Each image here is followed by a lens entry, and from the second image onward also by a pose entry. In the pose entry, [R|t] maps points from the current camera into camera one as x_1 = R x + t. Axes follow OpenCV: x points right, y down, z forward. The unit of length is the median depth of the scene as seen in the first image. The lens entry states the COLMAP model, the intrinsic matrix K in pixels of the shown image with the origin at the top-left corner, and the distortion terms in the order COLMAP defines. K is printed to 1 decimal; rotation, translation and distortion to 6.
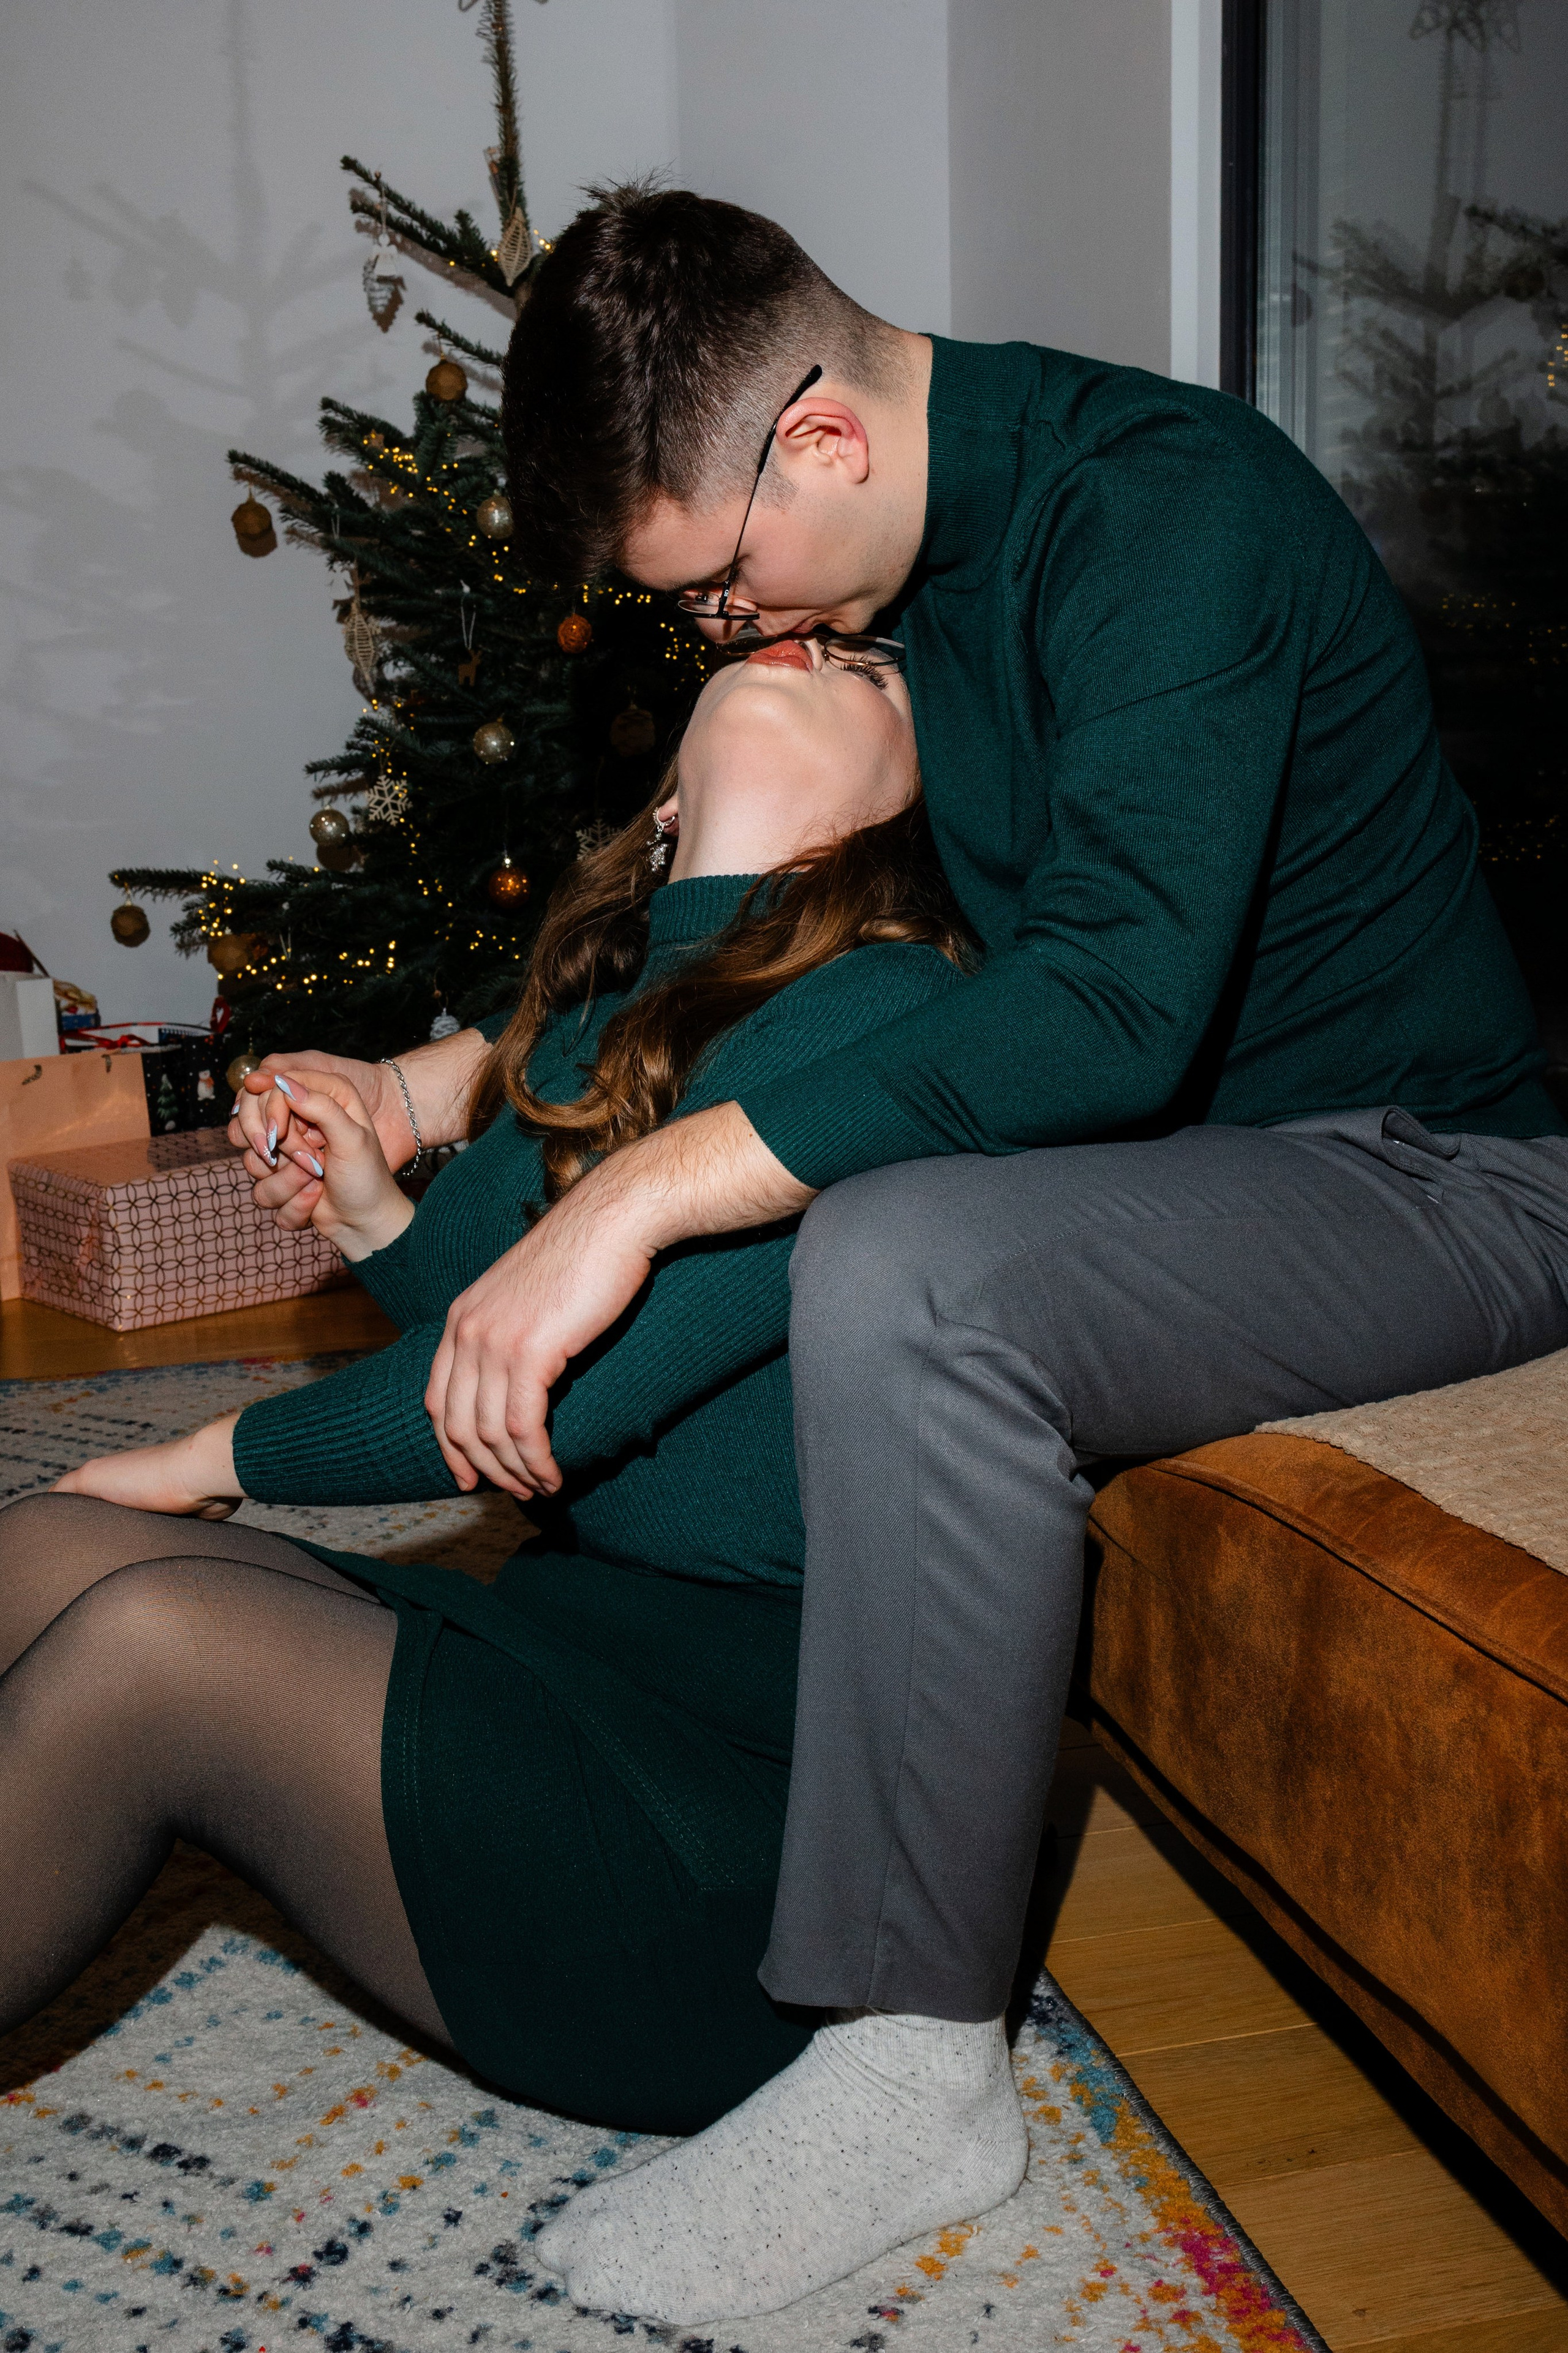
lens RADIAL K [[2538.2, 0, 787.4], [0, 2538.2, 1179.2], [0, 0, 1]] dist [0.015217, -0.123344]
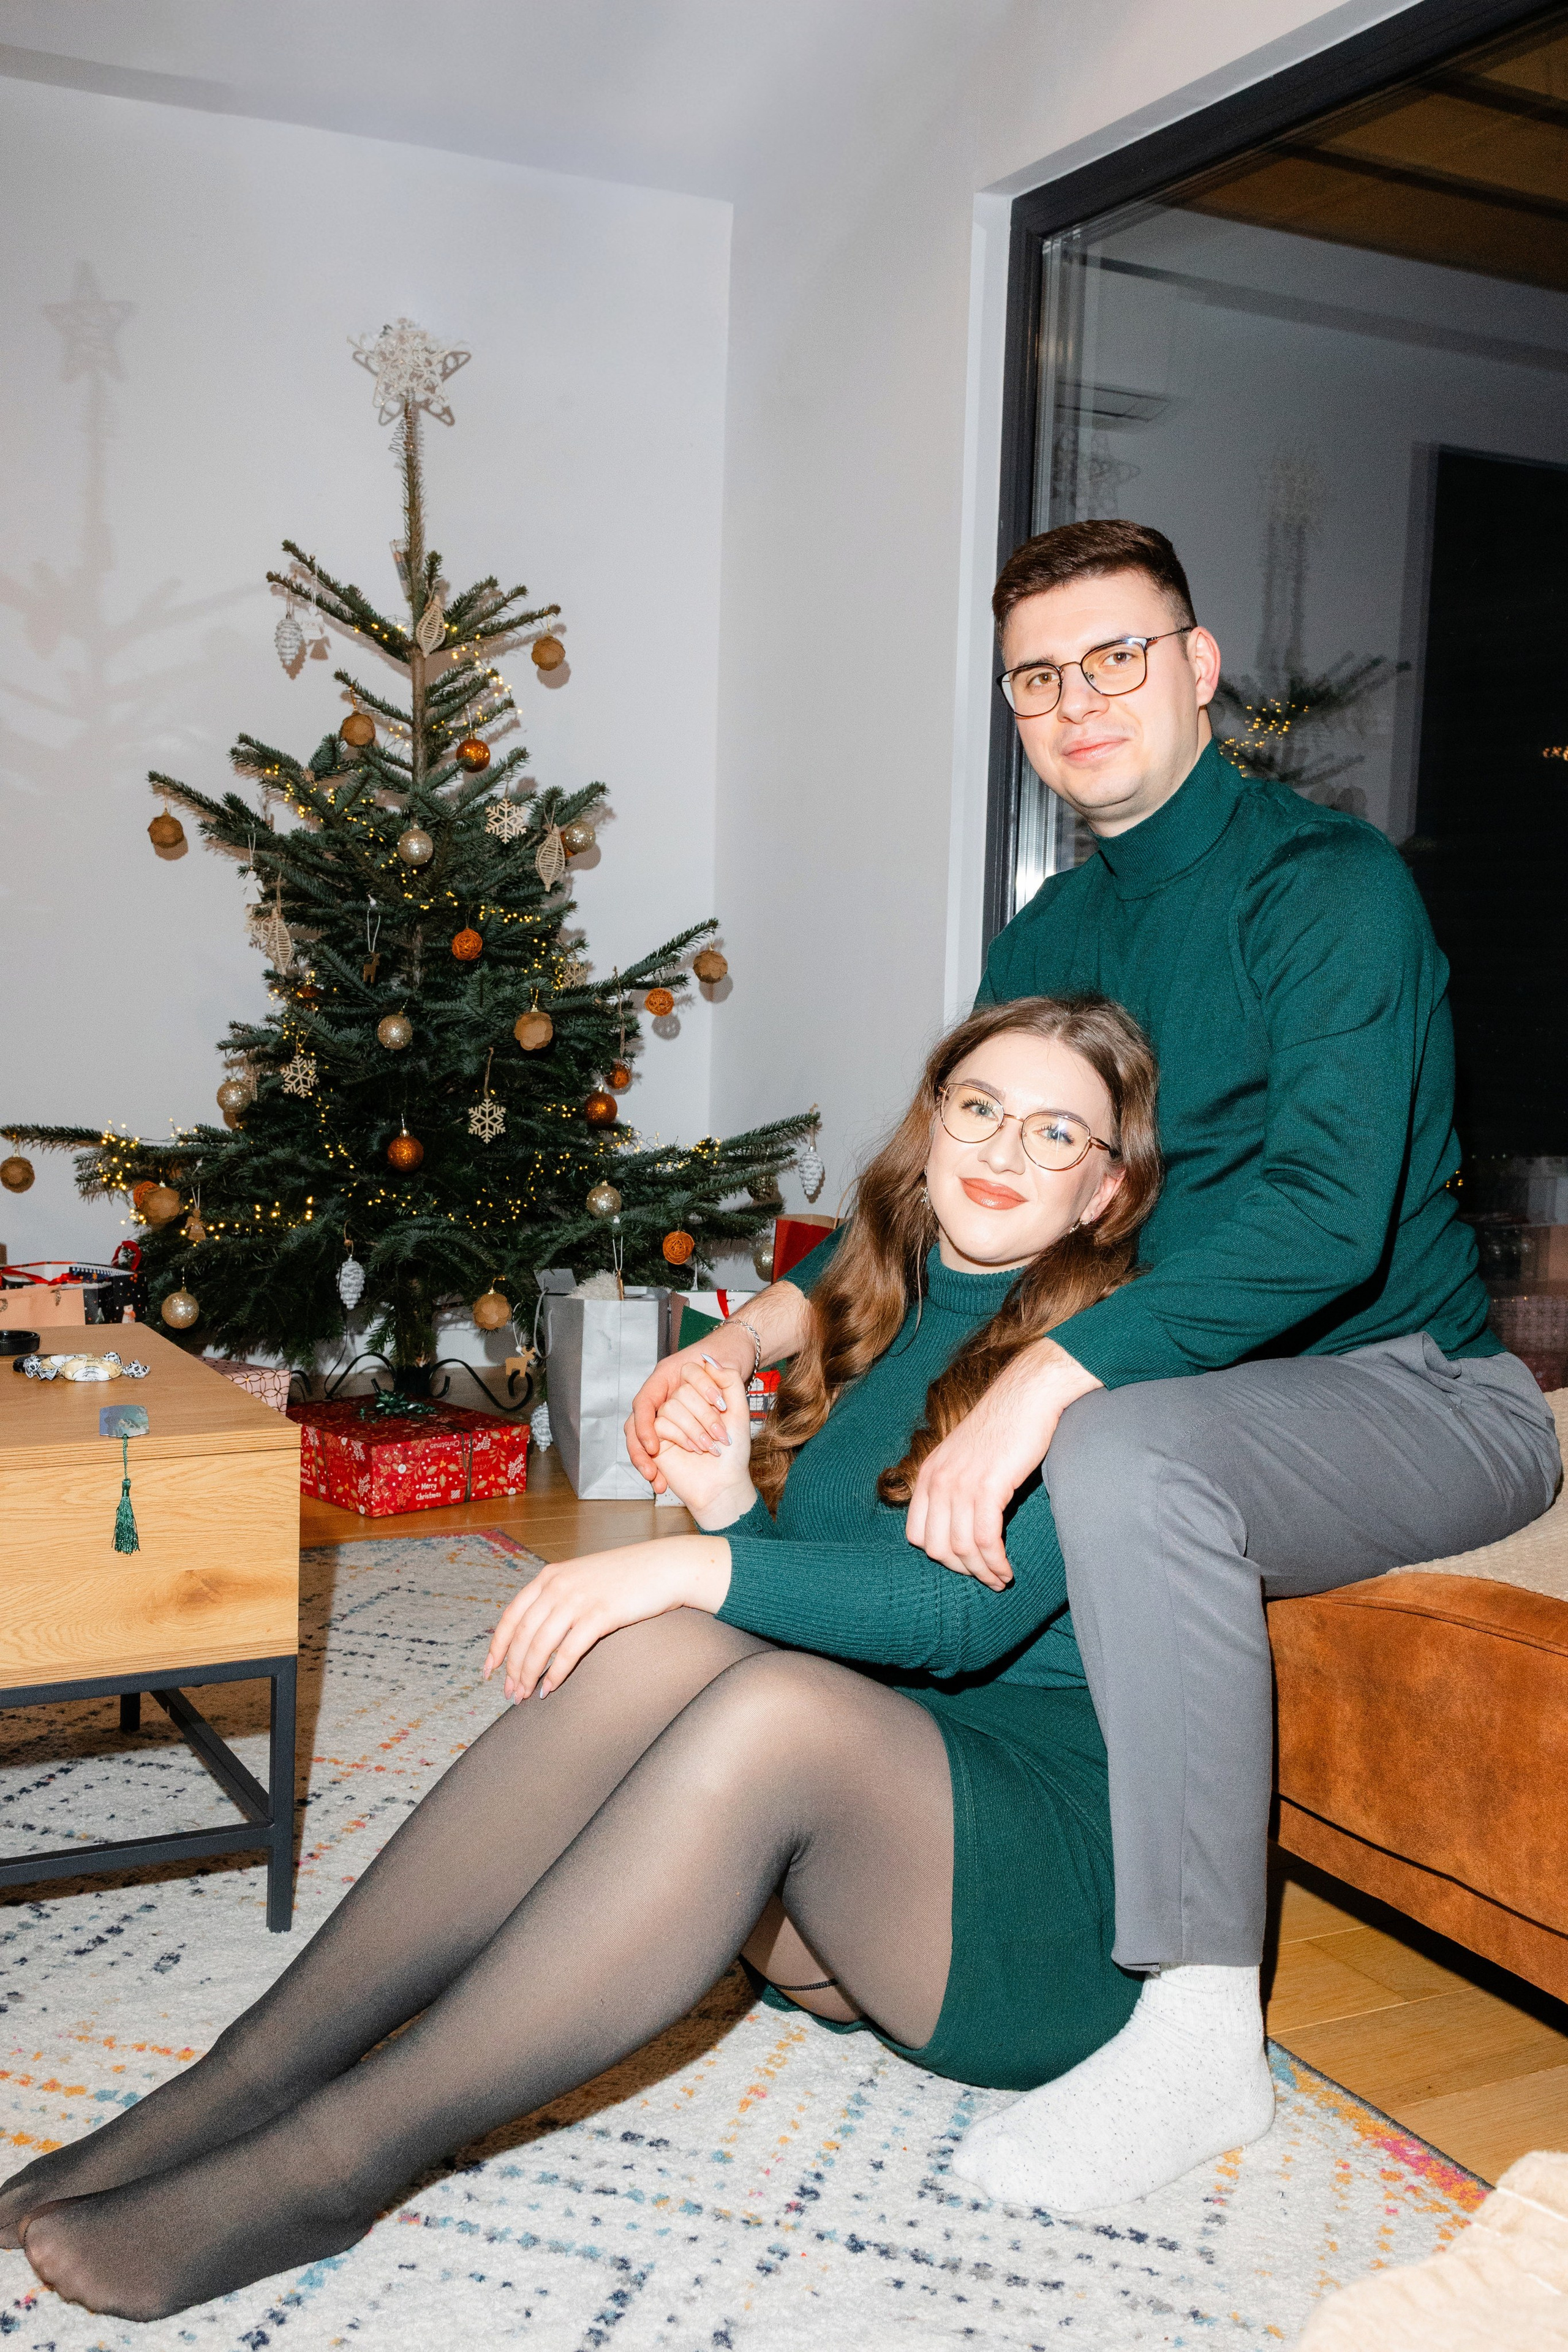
lens RADIAL K [[2302.4, 0, 778.8], [0, 2302.4, 1217.8], [0, 0, 1]] dist [0.081149, -0.433996]
pose [[0.977262, 0.028901, 0.210058, -0.417538], [-0.010791, 0.996162, -0.086856, 0.015117], [-0.211762, 0.082614, 0.973823, -0.200888]]
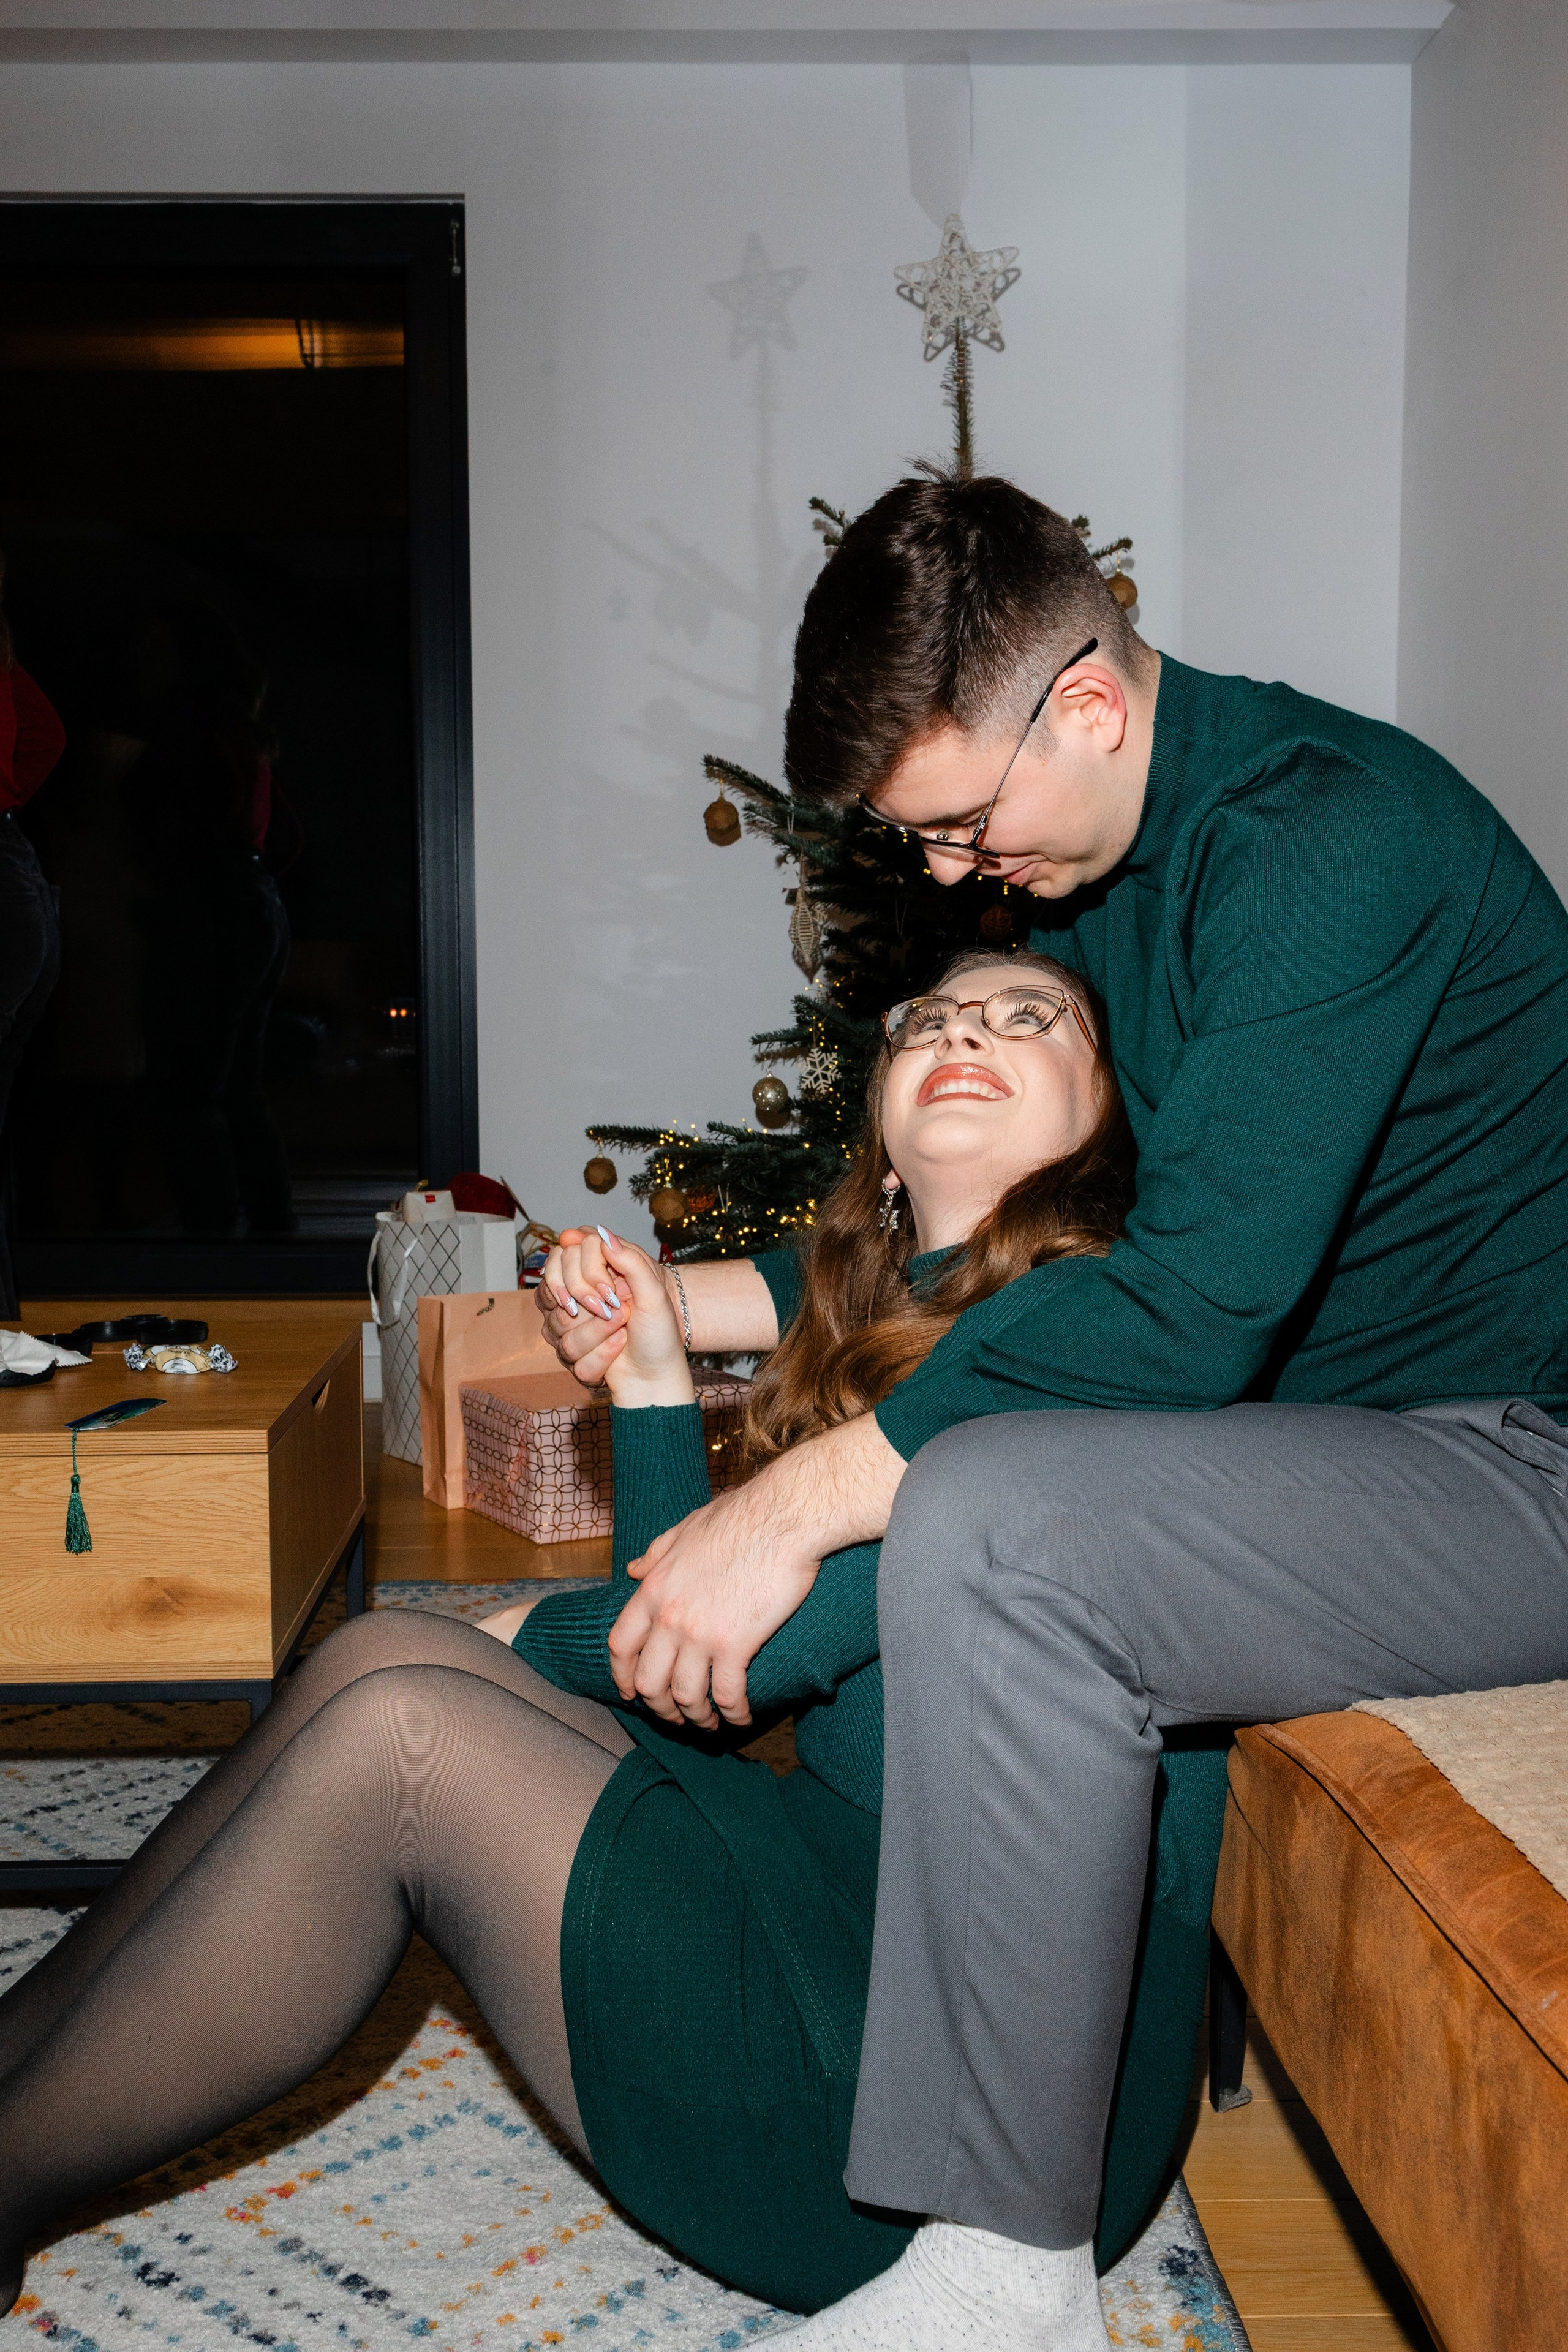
lens RADIAL K [[2454.7, 0, 751.0], [0, 2454.7, 1185.8], [0, 0, 1]] dist [0.004365, -0.006508]
pose [[0.972618, 0.040309, -0.228888, 0.144327], [-0.063211, 0.993599, -0.093622, -0.000591], [0.223649, 0.105527, 0.968940, -0.047086]]
